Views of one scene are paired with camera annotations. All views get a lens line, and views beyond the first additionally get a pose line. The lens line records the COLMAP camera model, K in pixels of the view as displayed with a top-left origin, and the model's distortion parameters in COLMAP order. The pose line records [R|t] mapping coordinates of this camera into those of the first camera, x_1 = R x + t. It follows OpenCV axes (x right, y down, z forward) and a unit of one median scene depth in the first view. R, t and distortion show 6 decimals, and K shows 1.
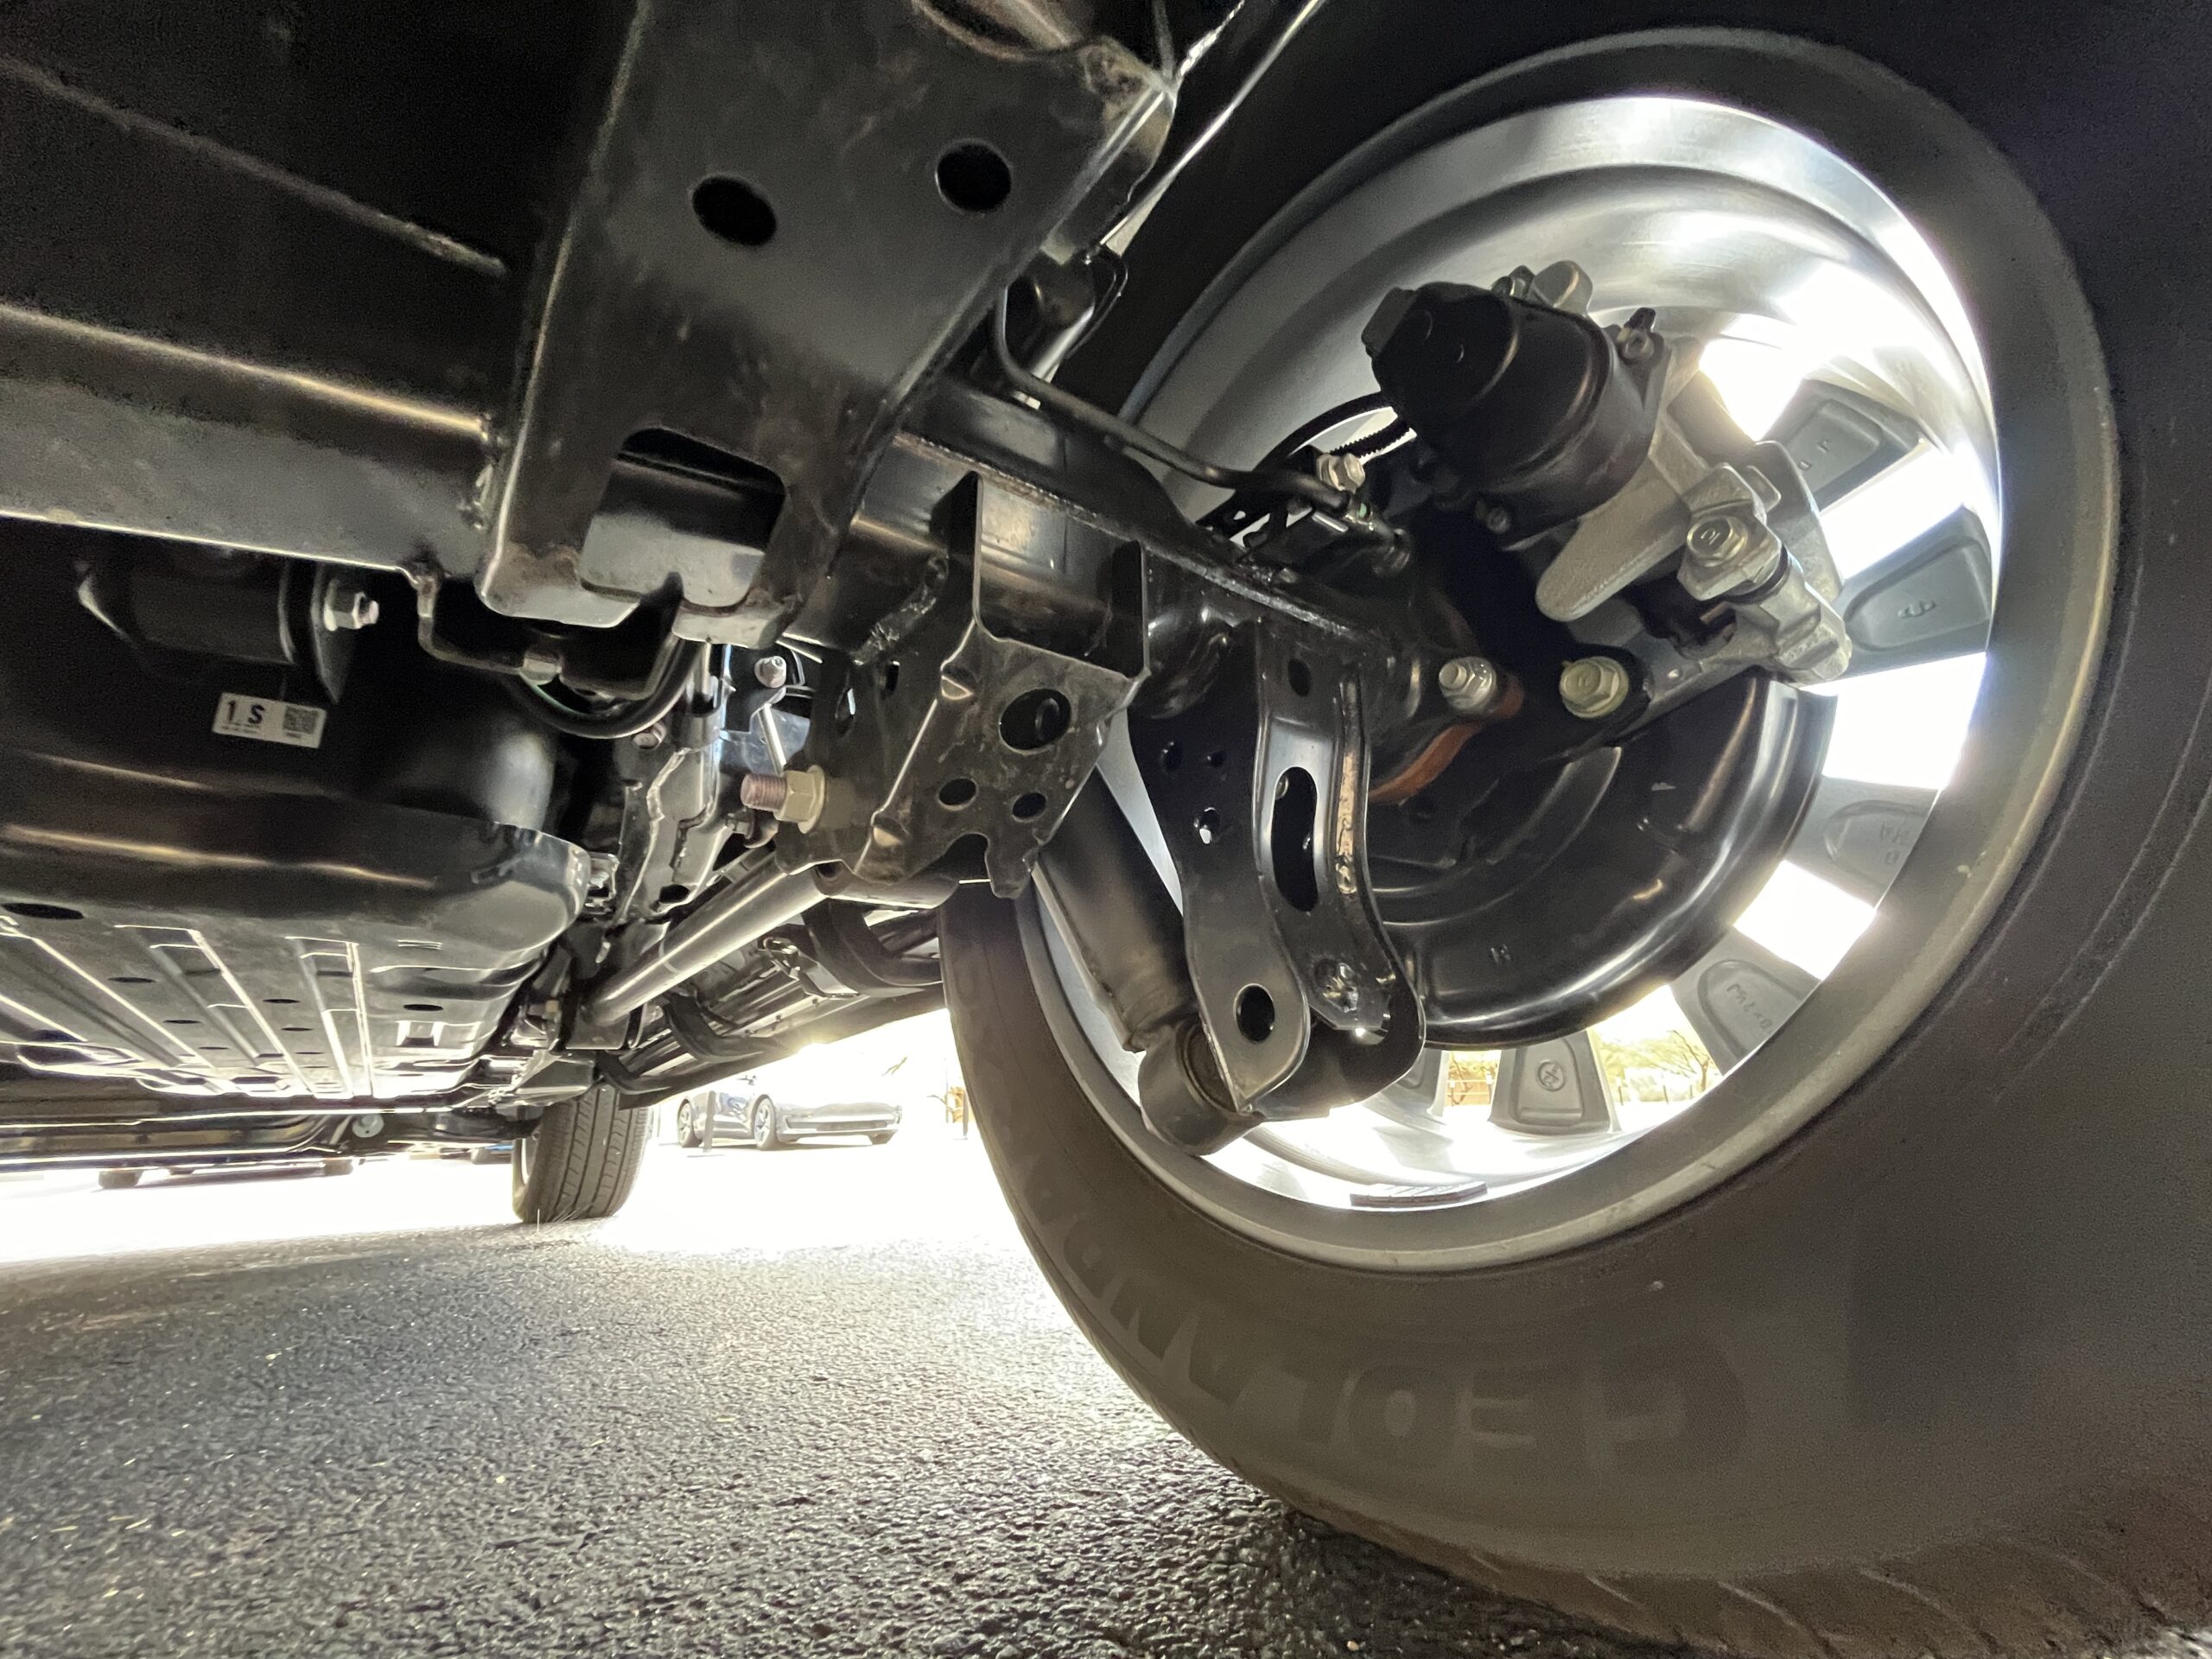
lens RADIAL K [[893.6, 0, 1105.5], [0, 893.6, 830.1], [0, 0, 1]] dist [-0.004150, 0.000052]
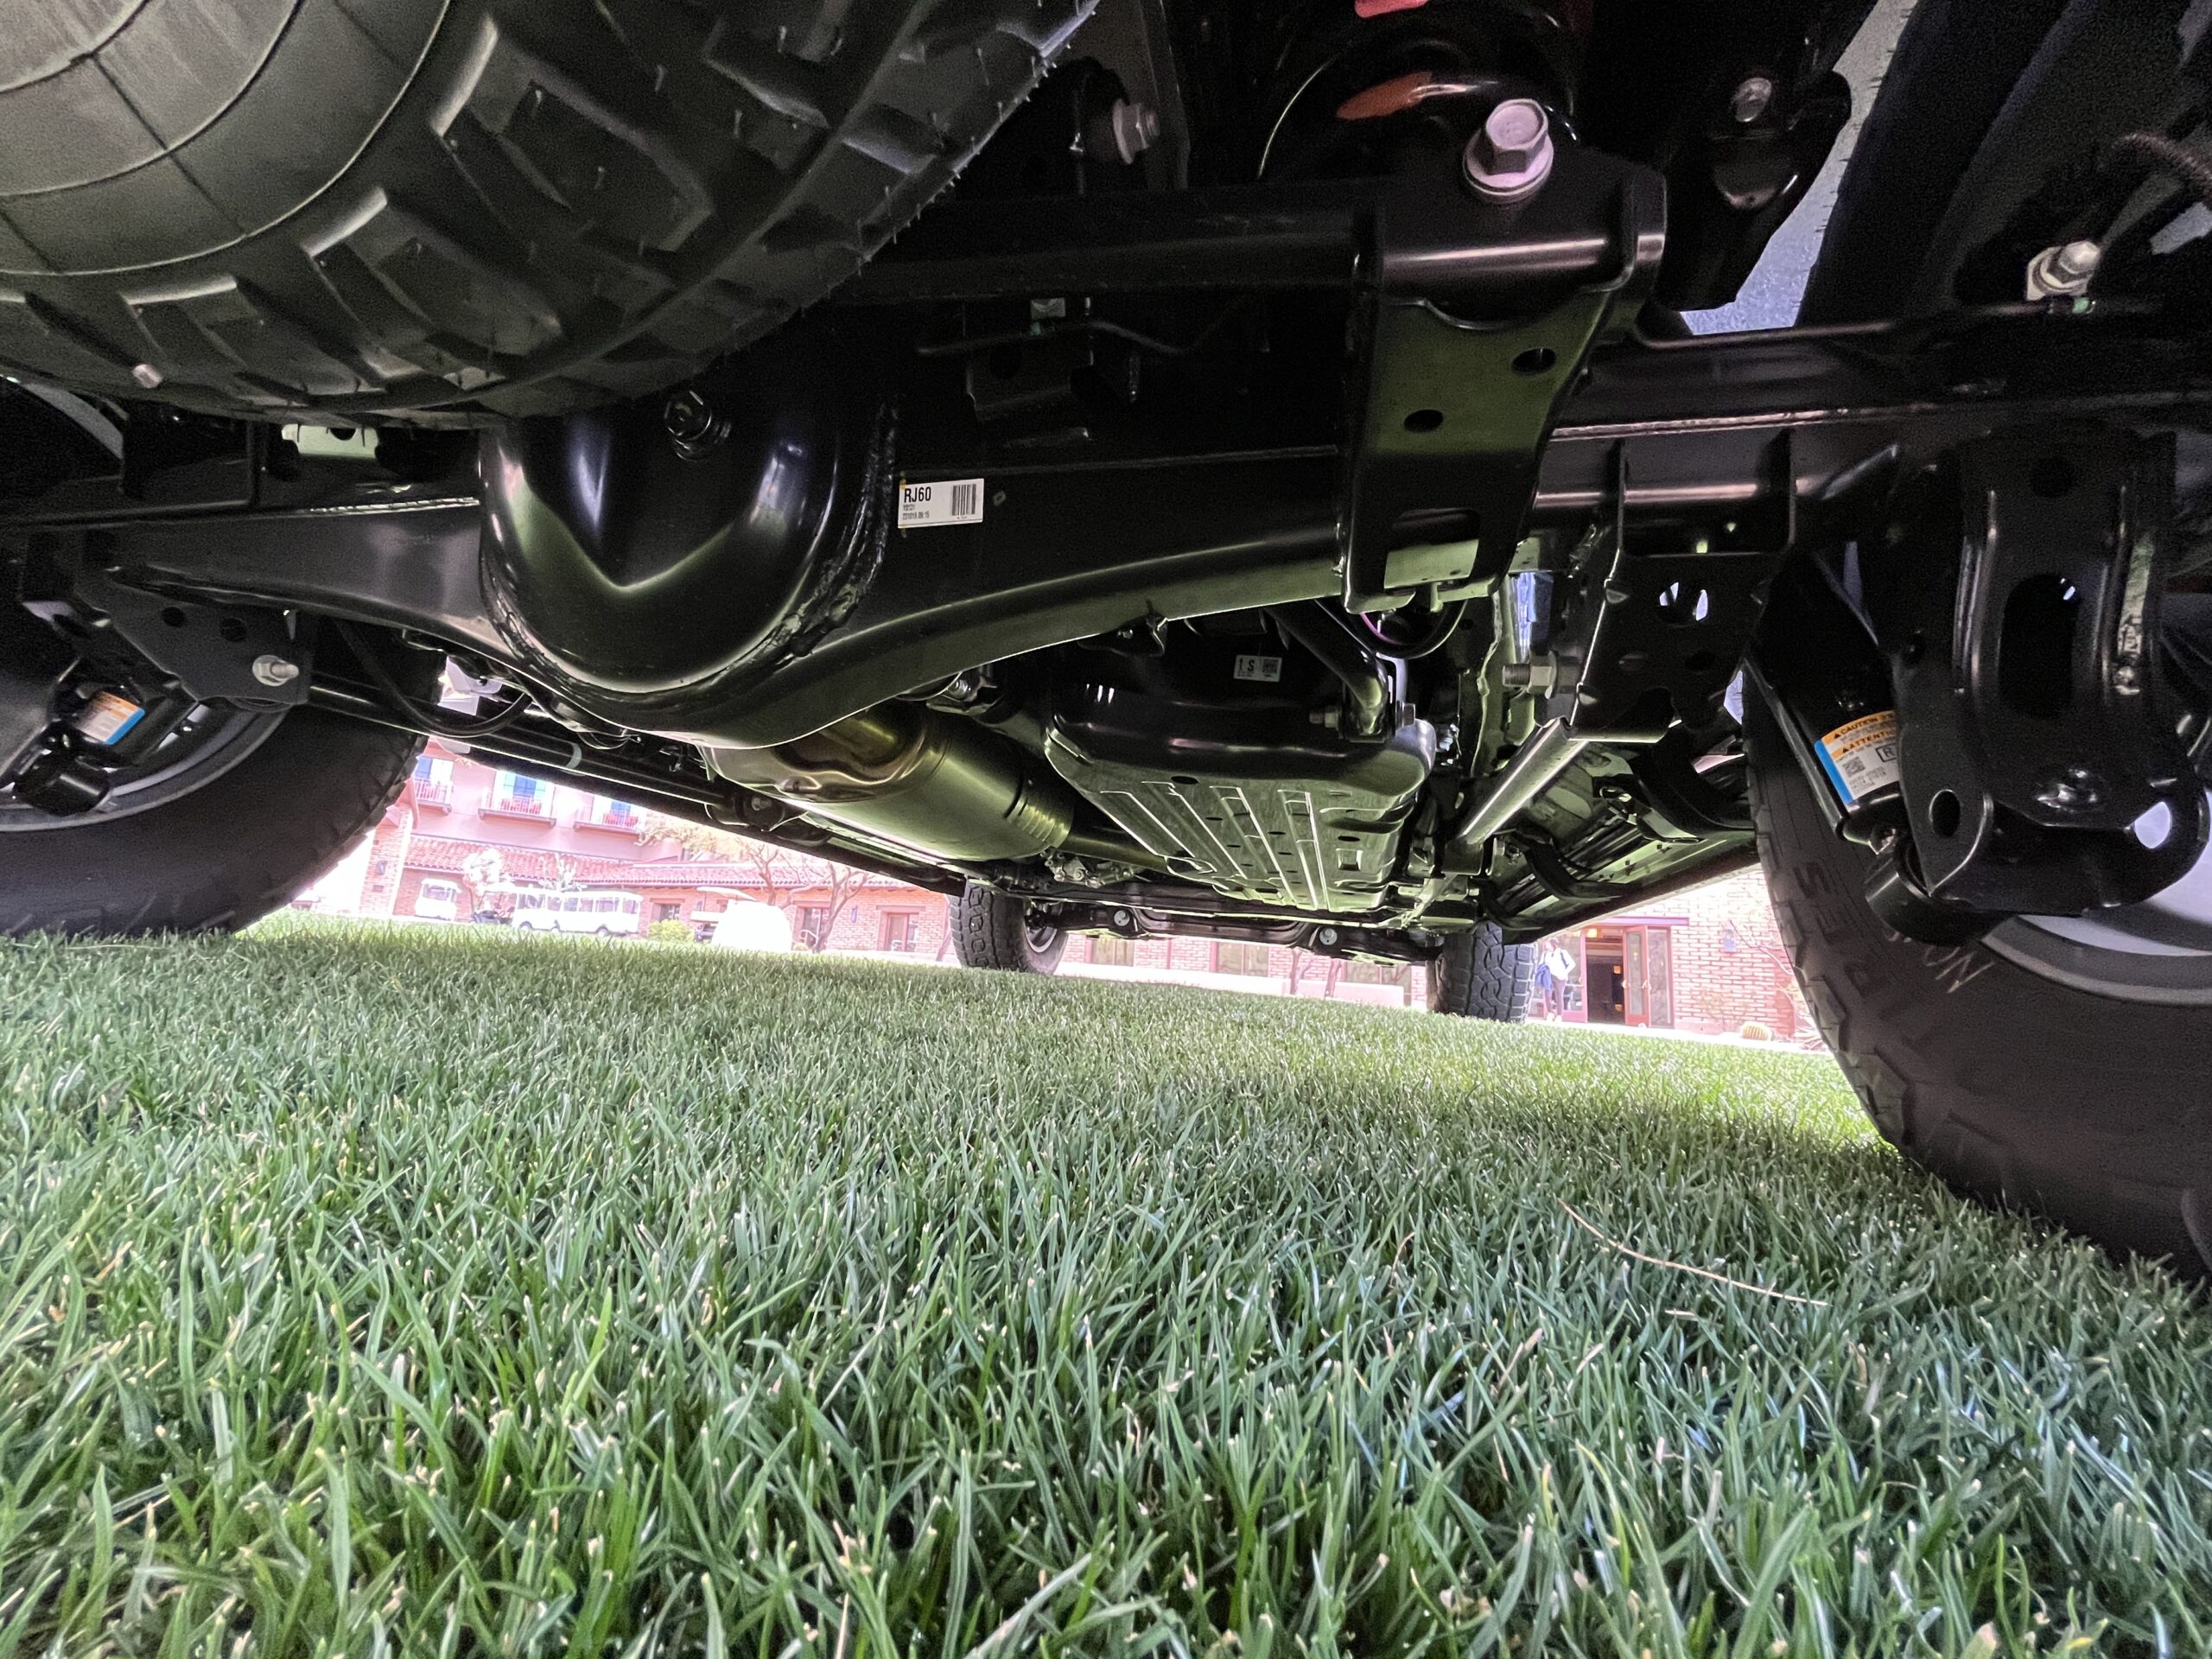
lens RADIAL K [[891.9, 0, 1112.4], [0, 891.9, 827.5], [0, 0, 1]] dist [-0.002167, 0.000184]
pose [[0.612482, -0.003282, -0.790478, 0.150718], [0.120598, 0.988673, 0.089337, -0.002249], [0.781231, -0.150047, 0.605940, -0.185719]]
